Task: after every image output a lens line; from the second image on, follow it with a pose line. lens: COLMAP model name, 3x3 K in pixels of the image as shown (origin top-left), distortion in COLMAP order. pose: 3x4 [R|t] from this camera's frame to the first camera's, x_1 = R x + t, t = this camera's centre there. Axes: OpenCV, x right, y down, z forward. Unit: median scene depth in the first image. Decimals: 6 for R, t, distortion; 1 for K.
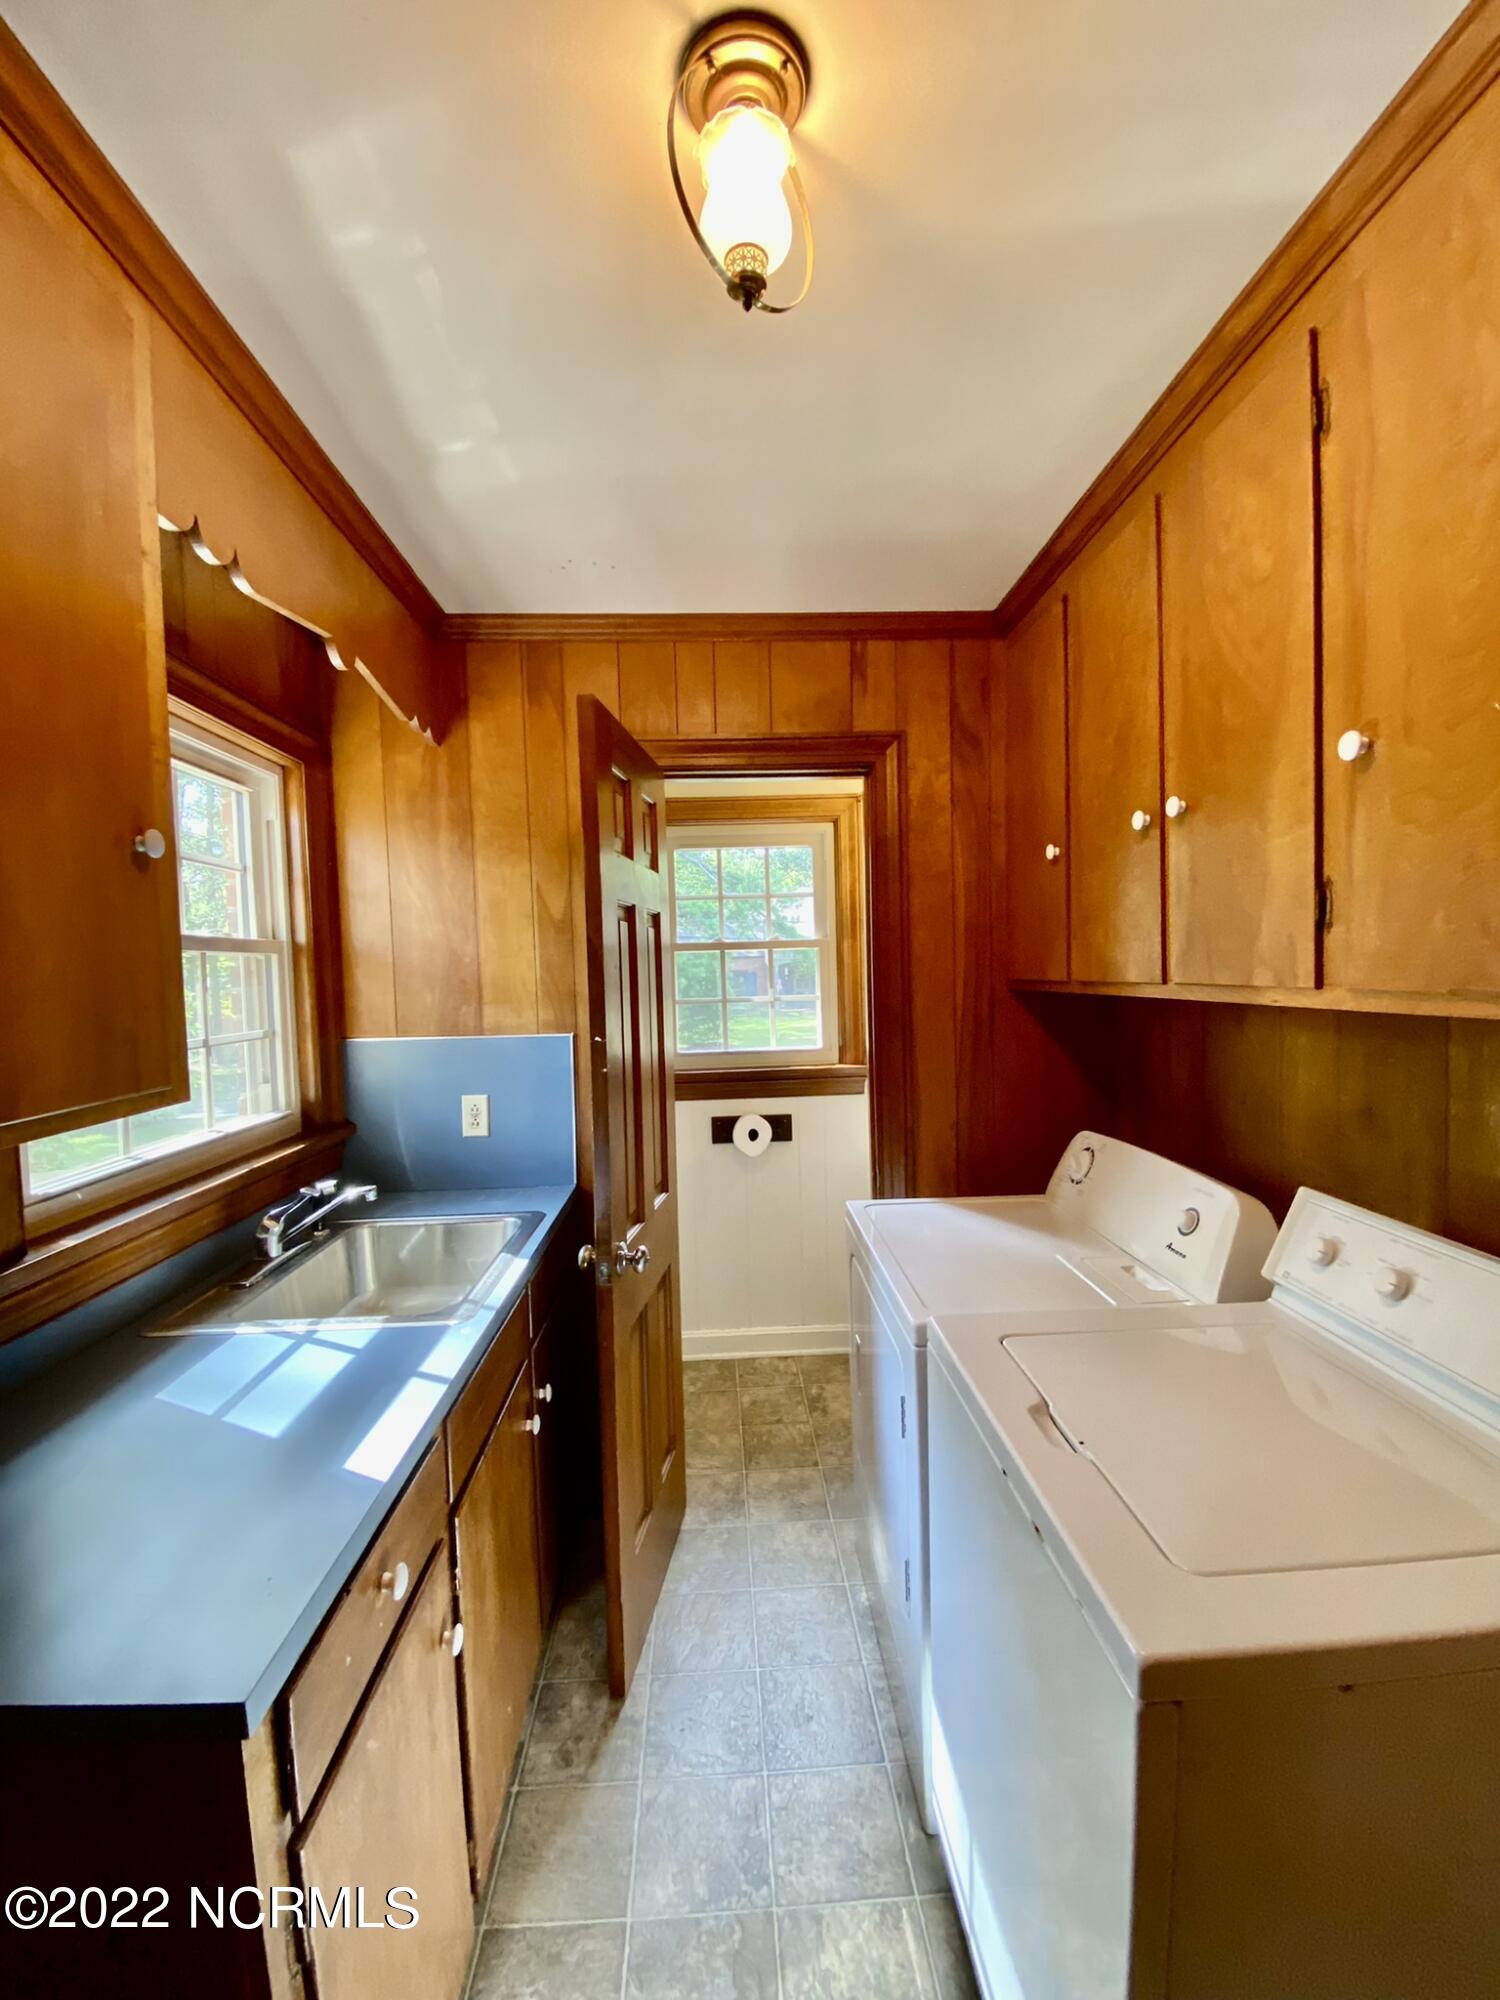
lens RADIAL K [[801.5, 0, 749.1], [0, 801.5, 1003.8], [0, 0, 1]] dist [0.025669, -0.023828]
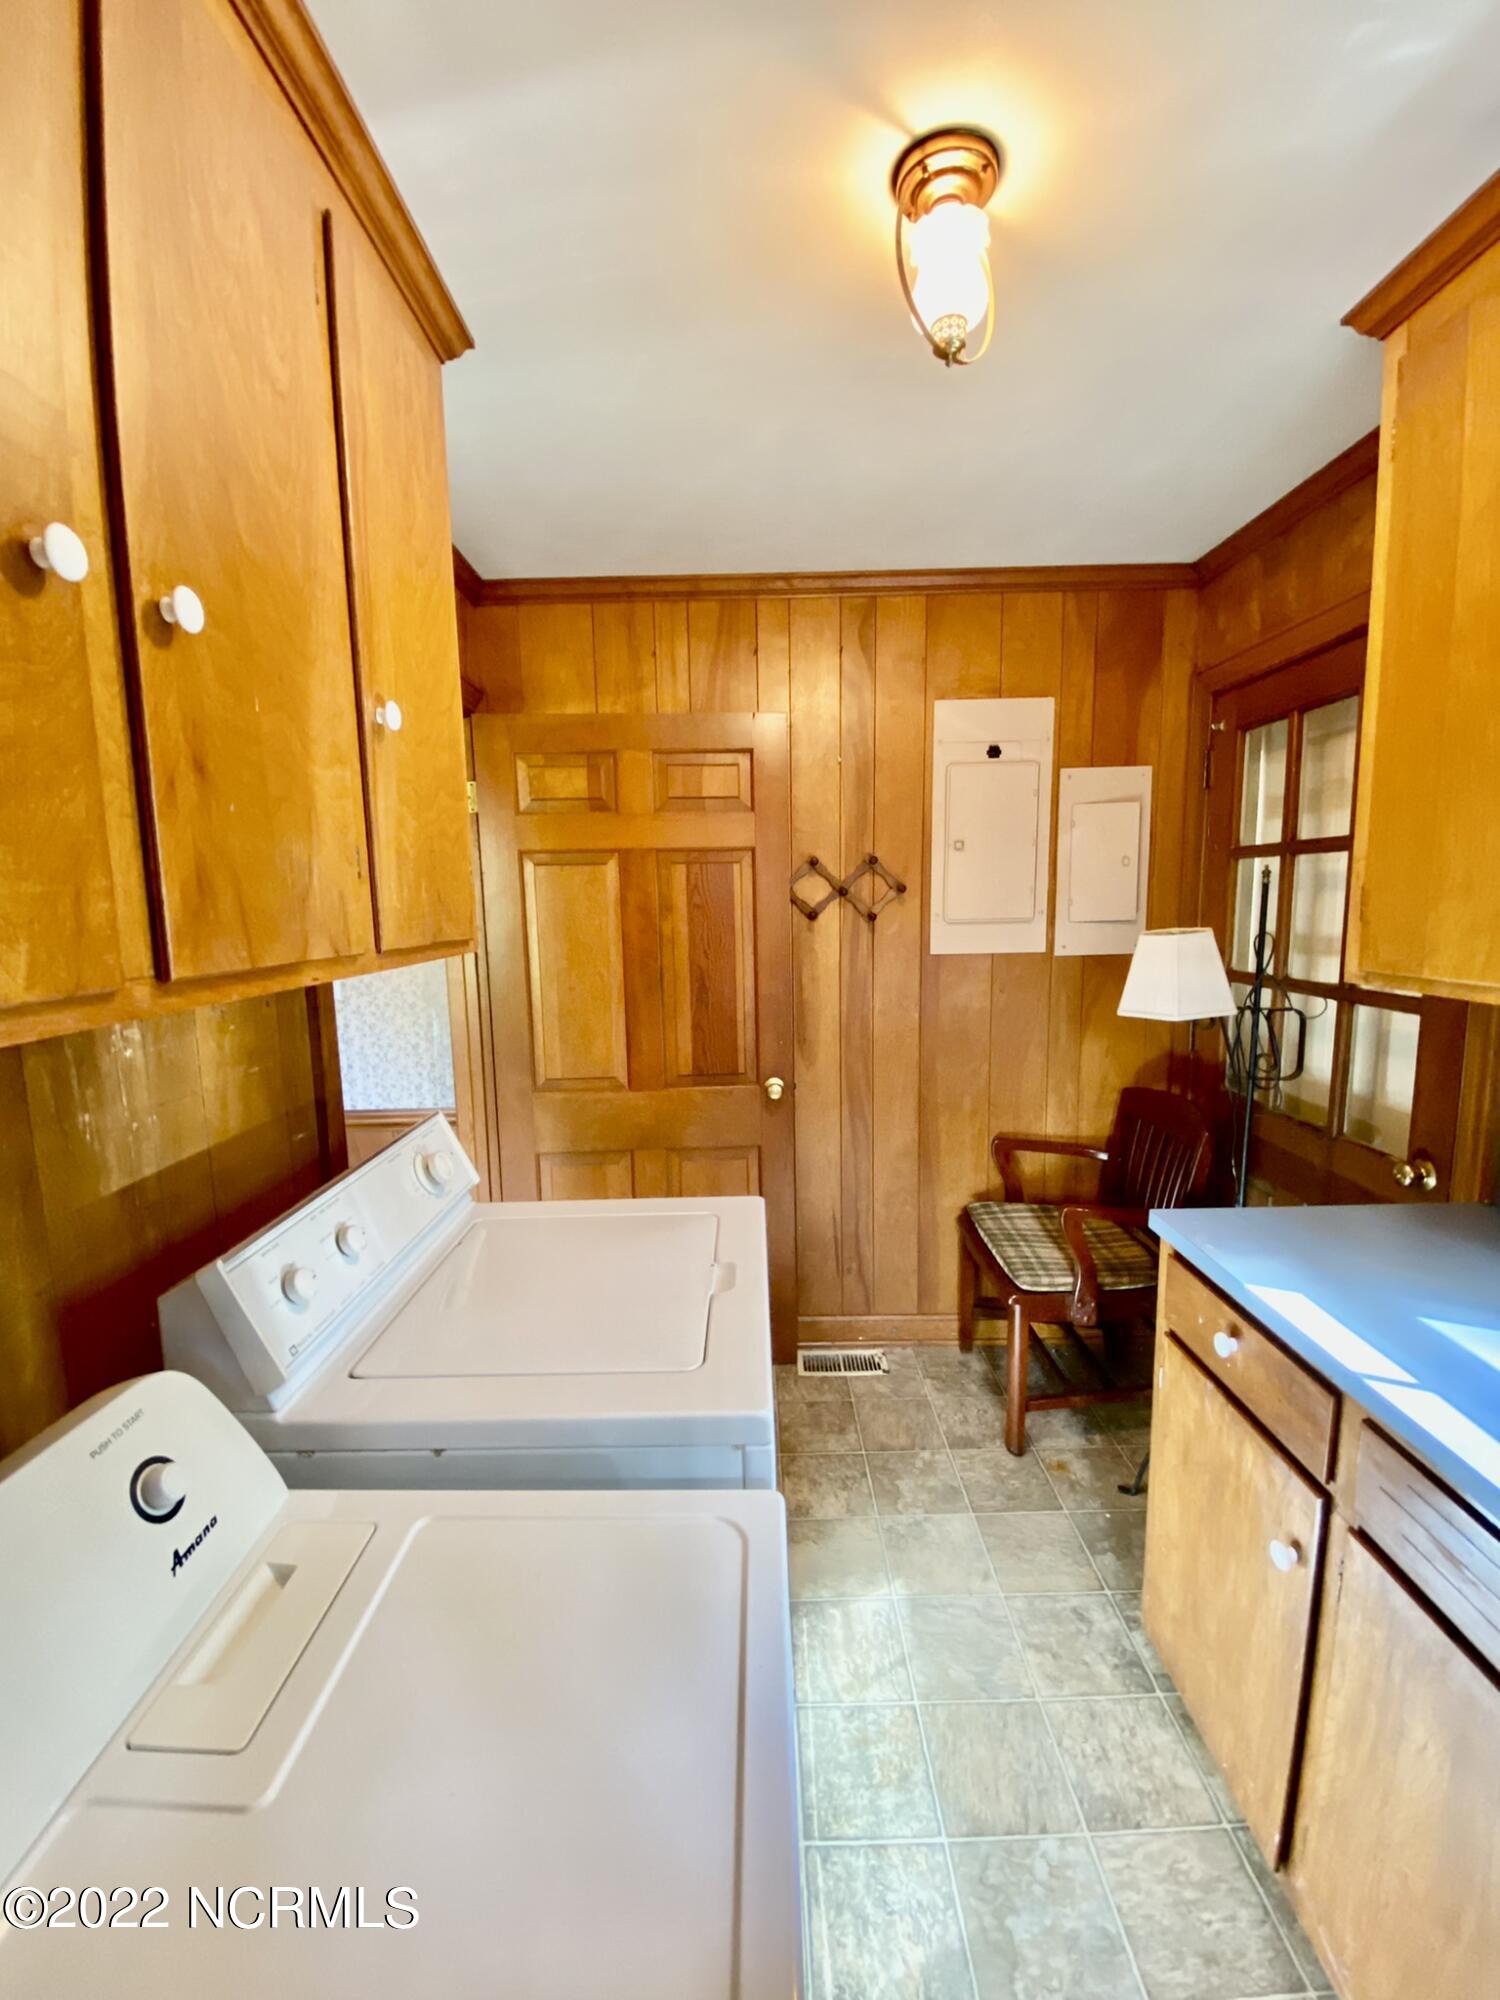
lens RADIAL K [[801.5, 0, 749.1], [0, 801.5, 1003.8], [0, 0, 1]] dist [0.025669, -0.023828]
pose [[-0.998071, 0.040414, 0.047123, 0.210509], [0.047745, 0.984870, 0.166586, -0.086654], [-0.039678, 0.168514, -0.984900, 1.754675]]
